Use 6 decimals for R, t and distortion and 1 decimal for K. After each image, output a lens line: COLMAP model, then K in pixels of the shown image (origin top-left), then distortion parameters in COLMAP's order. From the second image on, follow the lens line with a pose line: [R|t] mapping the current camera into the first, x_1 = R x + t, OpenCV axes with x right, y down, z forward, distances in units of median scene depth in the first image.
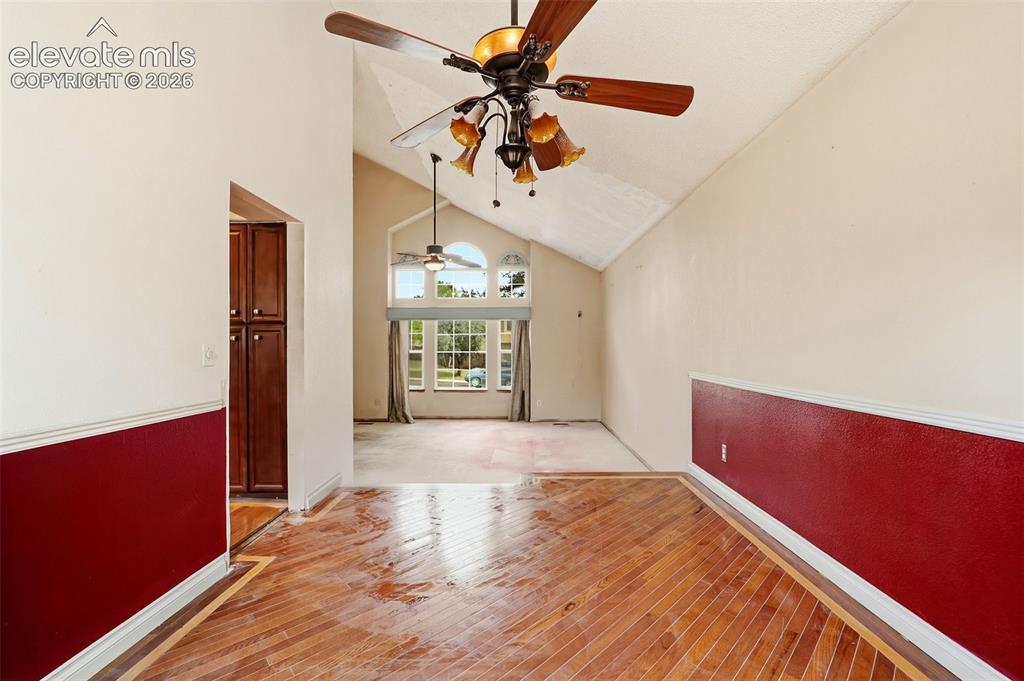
lens RADIAL K [[422.7, 0, 514.5], [0, 422.7, 345.8], [0, 0, 1]] dist [-0.021560, 0.000251]
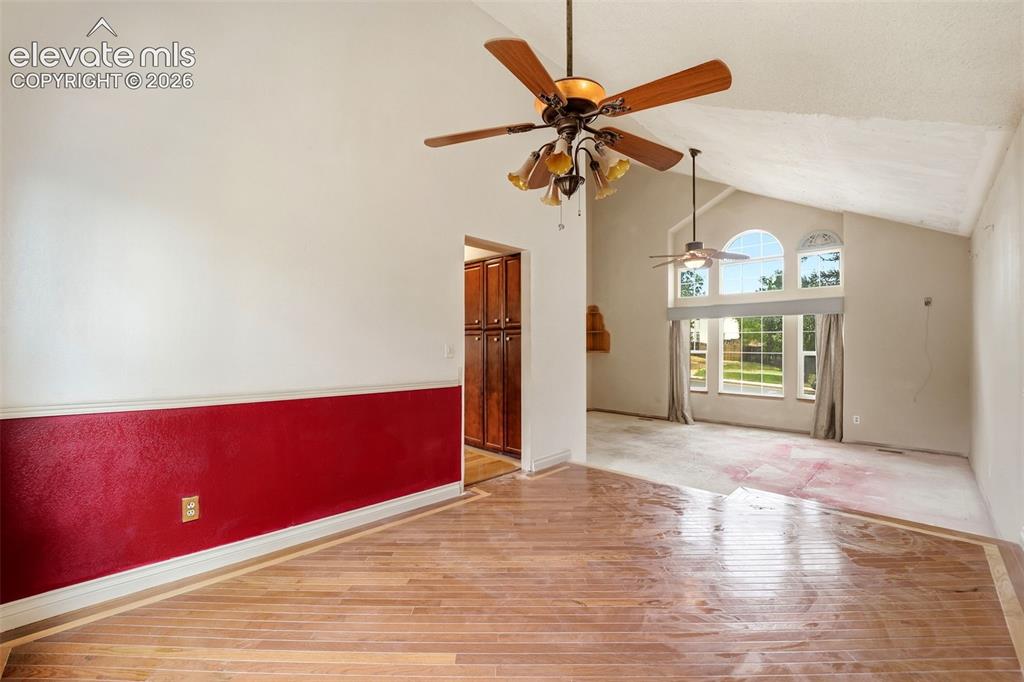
lens RADIAL K [[422.7, 0, 509.1], [0, 422.7, 345.8], [0, 0, 1]] dist [-0.021560, 0.000251]
pose [[0.712834, 0.002940, -0.701327, 0.145035], [-0.002571, 0.999995, 0.001578, 0.000197], [0.701328, 0.000678, 0.712838, 0.008021]]
